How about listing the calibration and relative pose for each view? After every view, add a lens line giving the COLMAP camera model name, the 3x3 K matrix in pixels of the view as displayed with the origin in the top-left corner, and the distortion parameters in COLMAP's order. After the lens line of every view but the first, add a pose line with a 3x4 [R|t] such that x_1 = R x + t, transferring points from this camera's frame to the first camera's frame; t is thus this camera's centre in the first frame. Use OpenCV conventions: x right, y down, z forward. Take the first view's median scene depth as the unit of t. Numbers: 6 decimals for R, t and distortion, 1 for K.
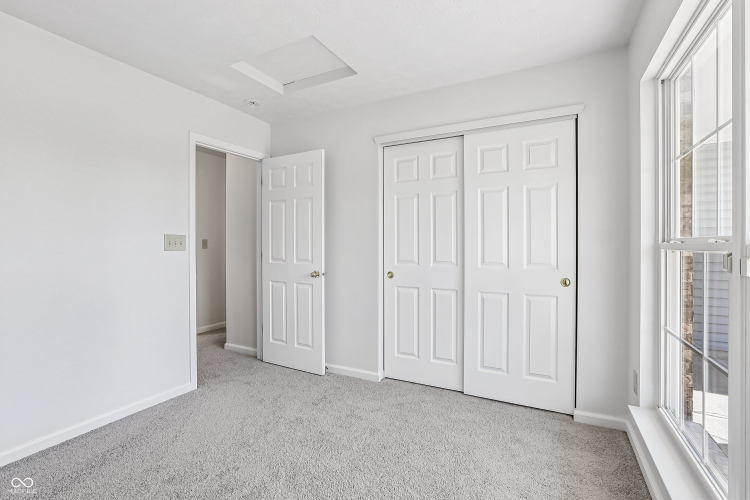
lens RADIAL K [[342.9, 0, 375.1], [0, 342.9, 252.9], [0, 0, 1]] dist [-0.023817, 0.000160]
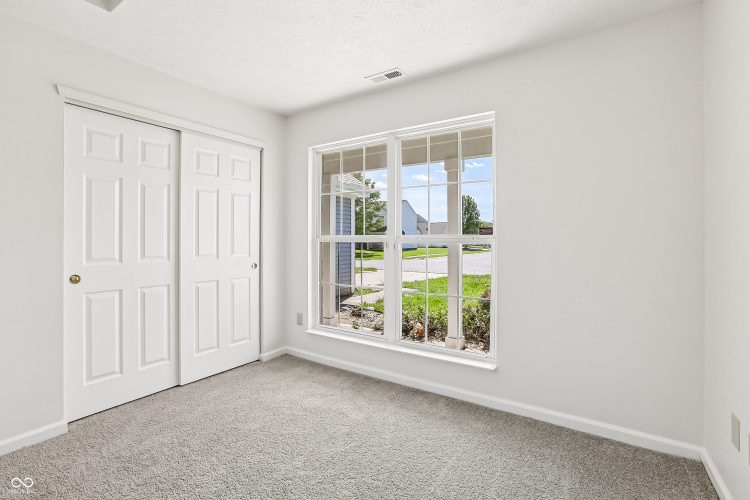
lens RADIAL K [[350.8, 0, 373.2], [0, 350.8, 244.0], [0, 0, 1]] dist [-0.002857, 0.000222]
pose [[0.104532, -0.012331, 0.994445, -0.710921], [0.019296, 0.999760, 0.010369, -0.007946], [-0.994334, 0.018105, 0.104745, 0.314705]]
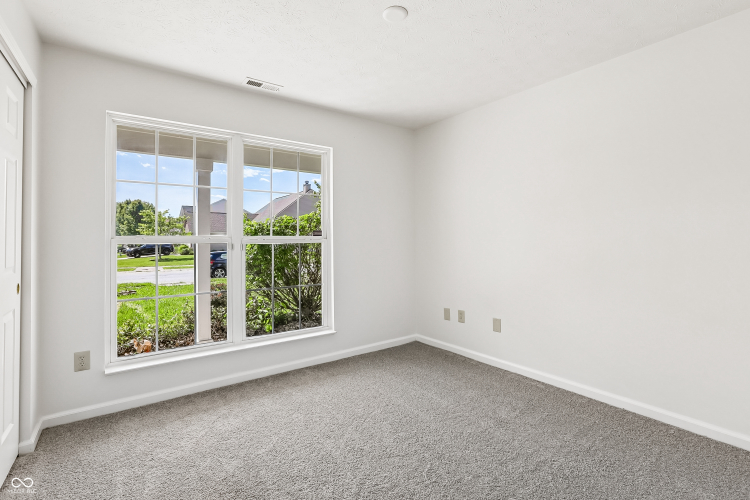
lens RADIAL K [[337.2, 0, 374.1], [0, 337.2, 235.3], [0, 0, 1]] dist [-0.000201, 0.000411]
pose [[-0.892986, 0.021916, 0.449551, -0.459408], [0.022462, 0.999739, -0.004119, -0.008827], [-0.449524, 0.006419, -0.893245, 1.150579]]
